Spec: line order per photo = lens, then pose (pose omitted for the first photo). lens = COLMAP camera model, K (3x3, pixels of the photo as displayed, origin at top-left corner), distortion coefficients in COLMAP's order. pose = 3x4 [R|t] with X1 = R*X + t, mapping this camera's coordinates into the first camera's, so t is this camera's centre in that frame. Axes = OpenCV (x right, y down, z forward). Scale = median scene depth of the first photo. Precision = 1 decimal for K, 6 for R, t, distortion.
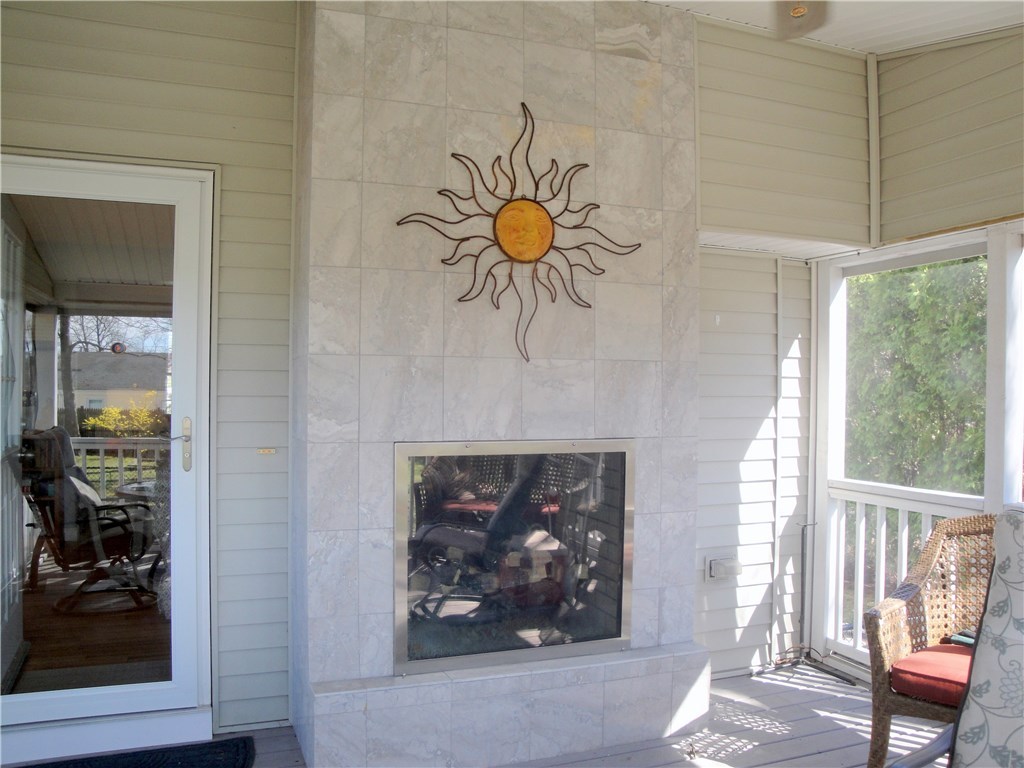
lens RADIAL K [[847.2, 0, 513.2], [0, 847.2, 385.8], [0, 0, 1]] dist [-0.095014, 0.039218]
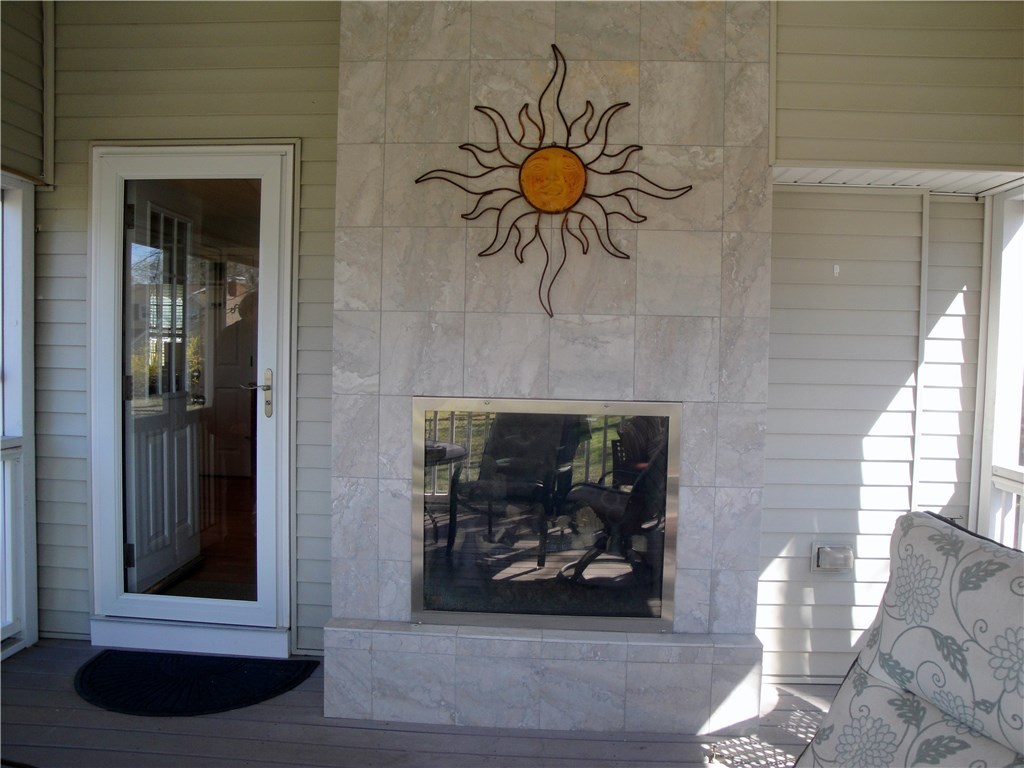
lens RADIAL K [[847.2, 0, 509.6], [0, 847.2, 379.7], [0, 0, 1]] dist [-0.095014, 0.039218]
pose [[0.911053, 0.025700, -0.411488, 0.361614], [-0.011725, 0.999267, 0.036449, 0.007505], [0.412123, -0.028382, 0.910686, 0.106777]]
